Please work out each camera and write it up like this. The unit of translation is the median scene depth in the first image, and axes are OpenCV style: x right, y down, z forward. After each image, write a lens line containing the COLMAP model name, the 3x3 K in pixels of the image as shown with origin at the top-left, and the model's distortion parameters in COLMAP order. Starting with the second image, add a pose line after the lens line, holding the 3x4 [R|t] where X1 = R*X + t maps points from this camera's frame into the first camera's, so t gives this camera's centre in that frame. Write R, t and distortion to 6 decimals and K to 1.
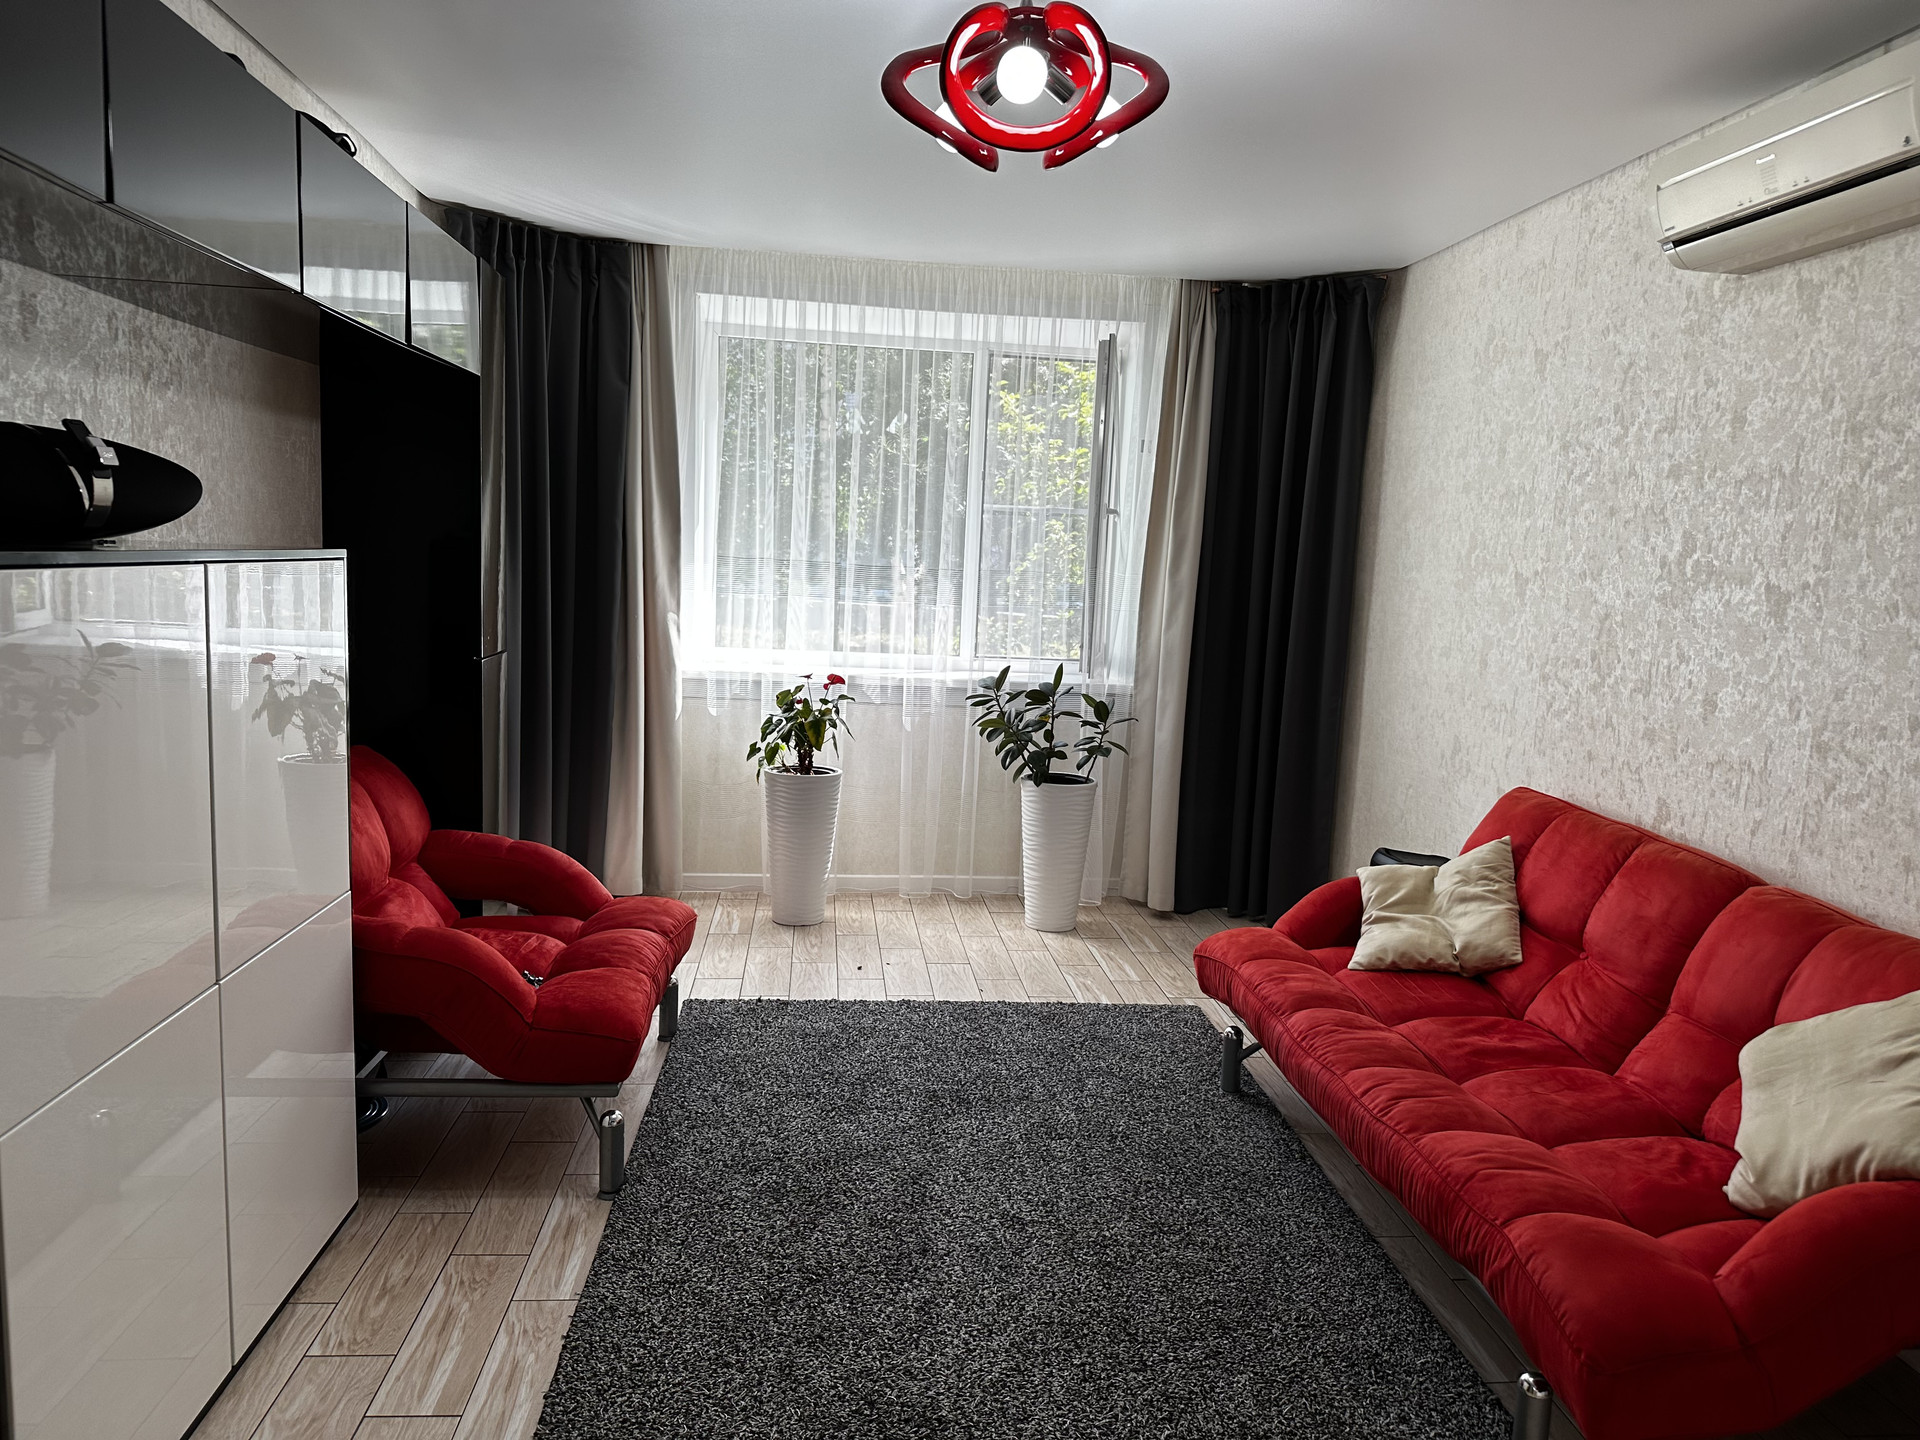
lens RADIAL K [[1358.0, 0, 960.6], [0, 1358.0, 727.2], [0, 0, 1]] dist [0.055697, -0.073988]
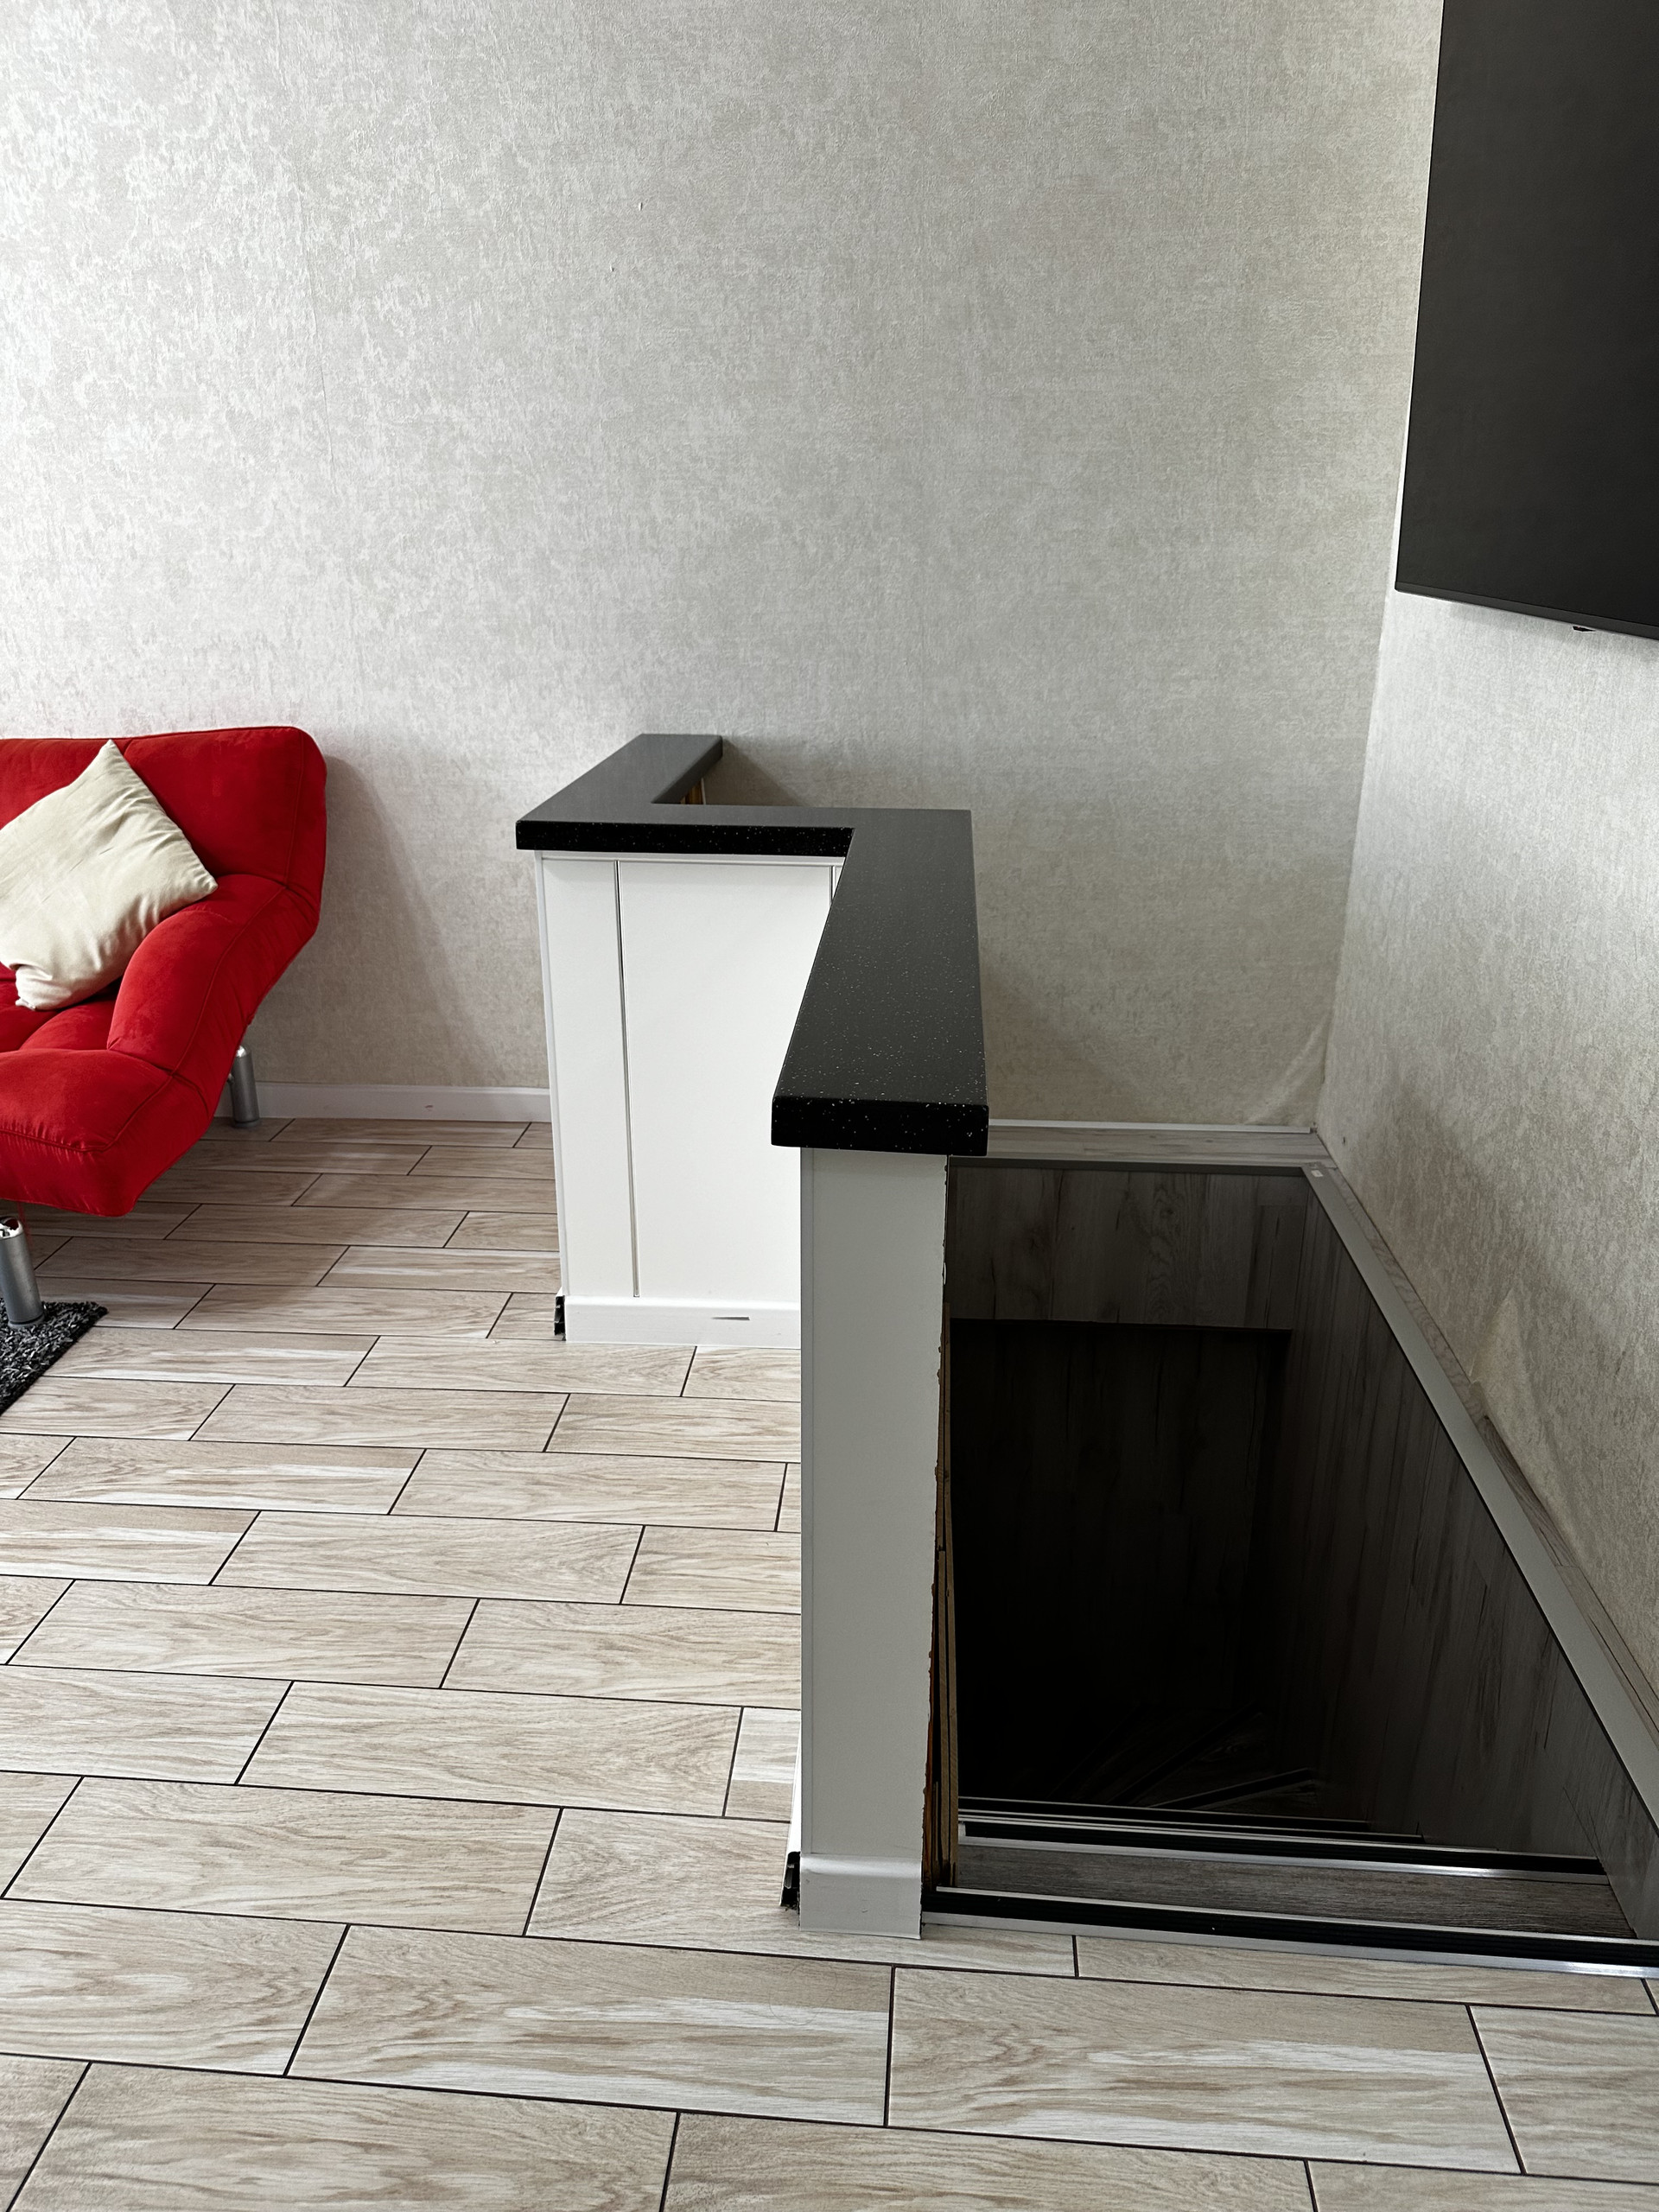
lens RADIAL K [[1564.6, 0, 822.3], [0, 1564.6, 1103.0], [0, 0, 1]] dist [0.055697, -0.073988]
pose [[0.182251, -0.402383, 0.897147, -0.289421], [0.140491, 0.913723, 0.381278, 0.022364], [-0.973163, 0.056553, 0.223058, 0.092405]]
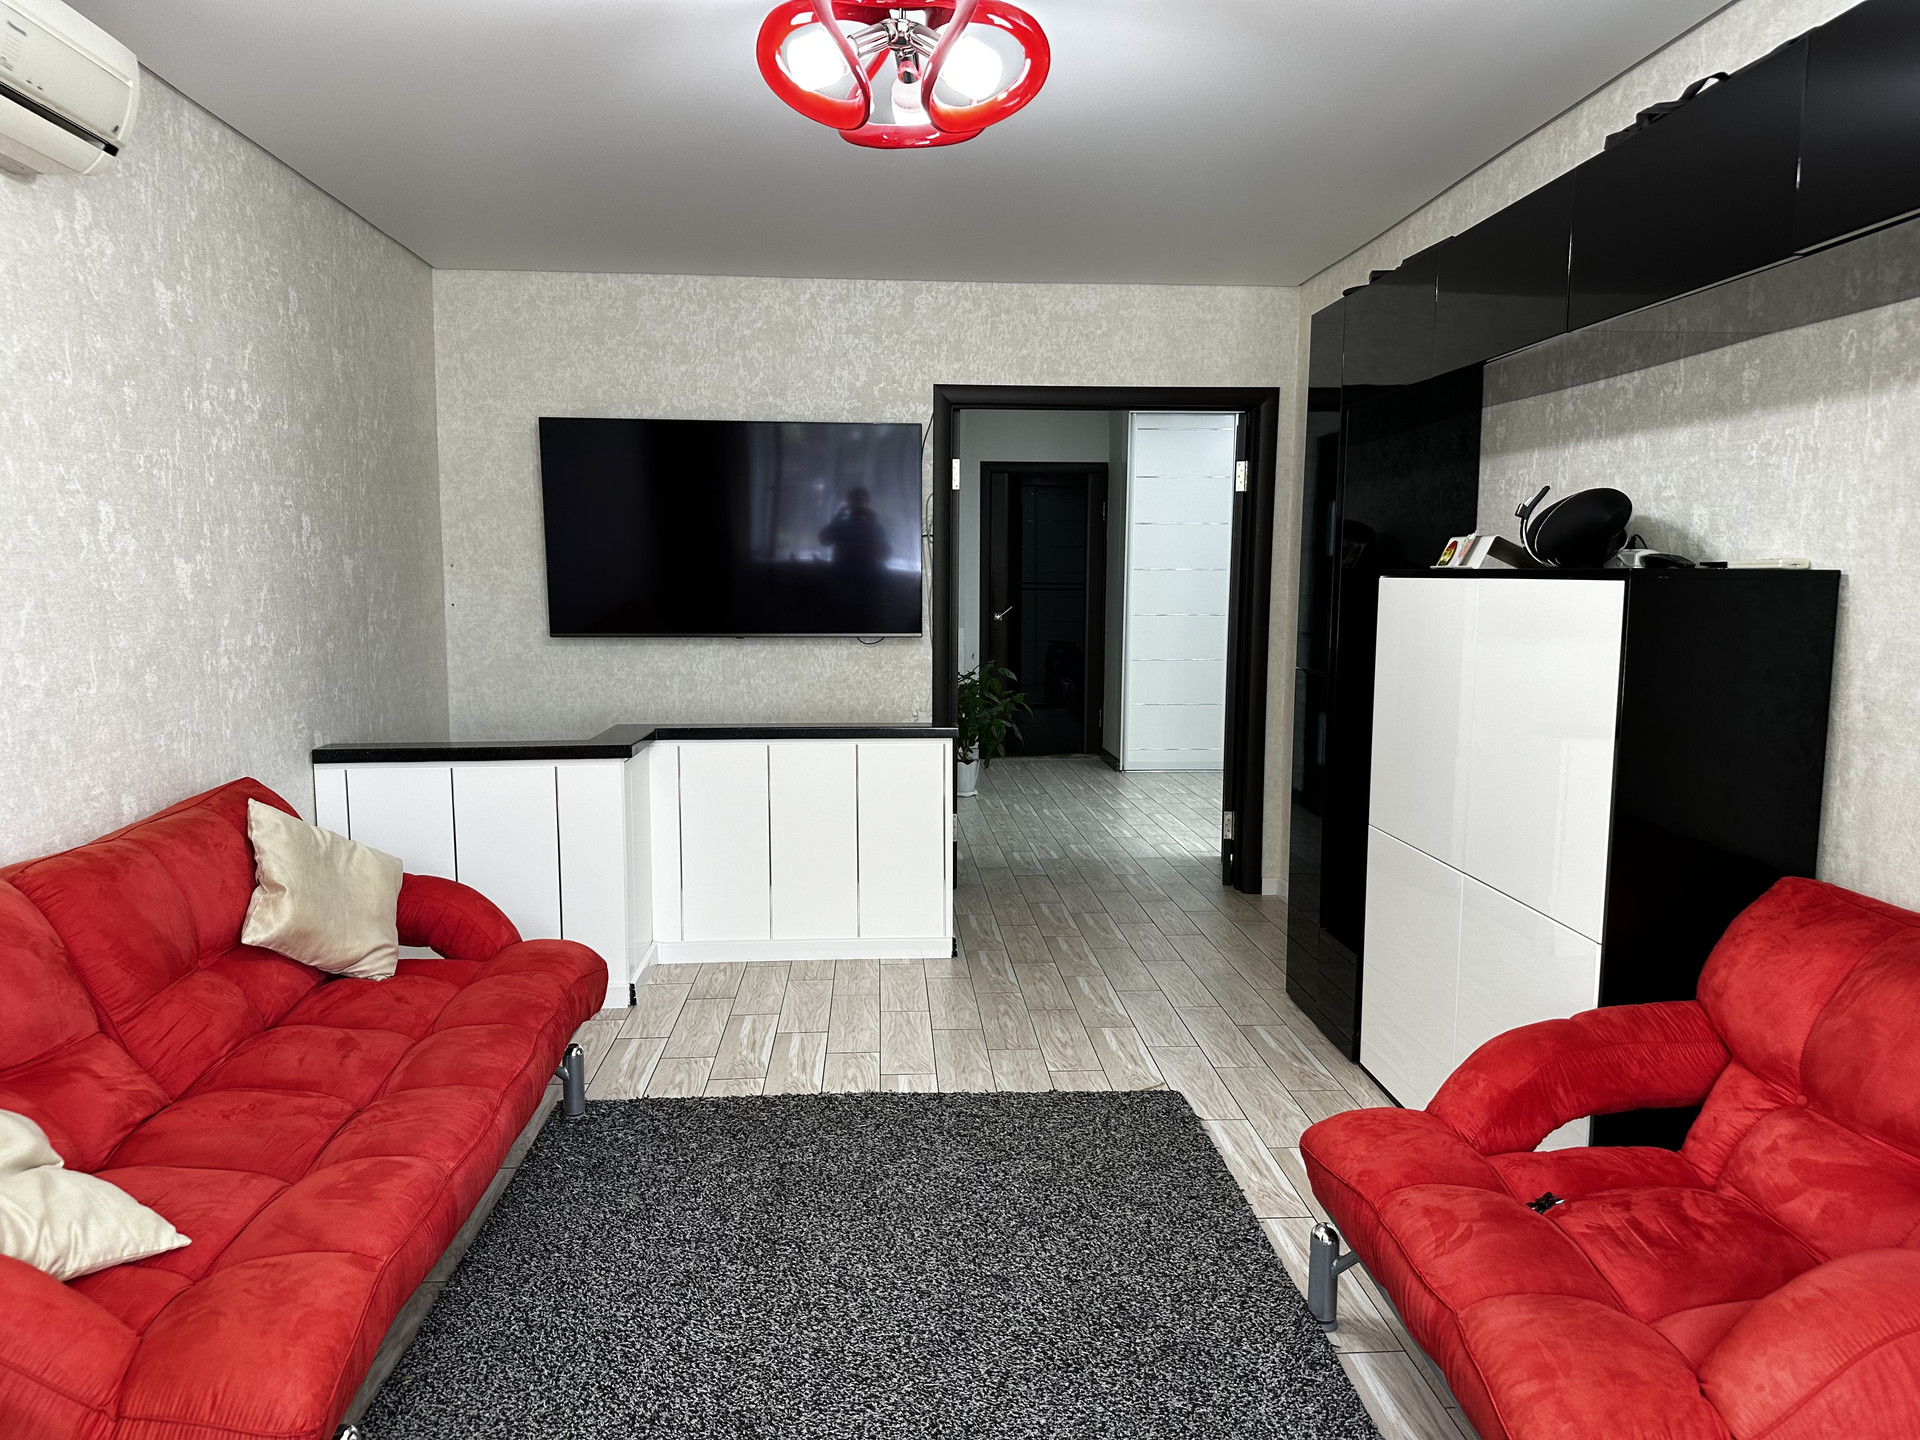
lens RADIAL K [[1358.0, 0, 967.4], [0, 1358.0, 730.7], [0, 0, 1]] dist [0.055697, -0.073988]
pose [[-0.998307, -0.049962, 0.029787, -0.039221], [-0.041144, 0.968514, 0.245536, -0.174354], [-0.041117, 0.243895, -0.968930, 1.476997]]
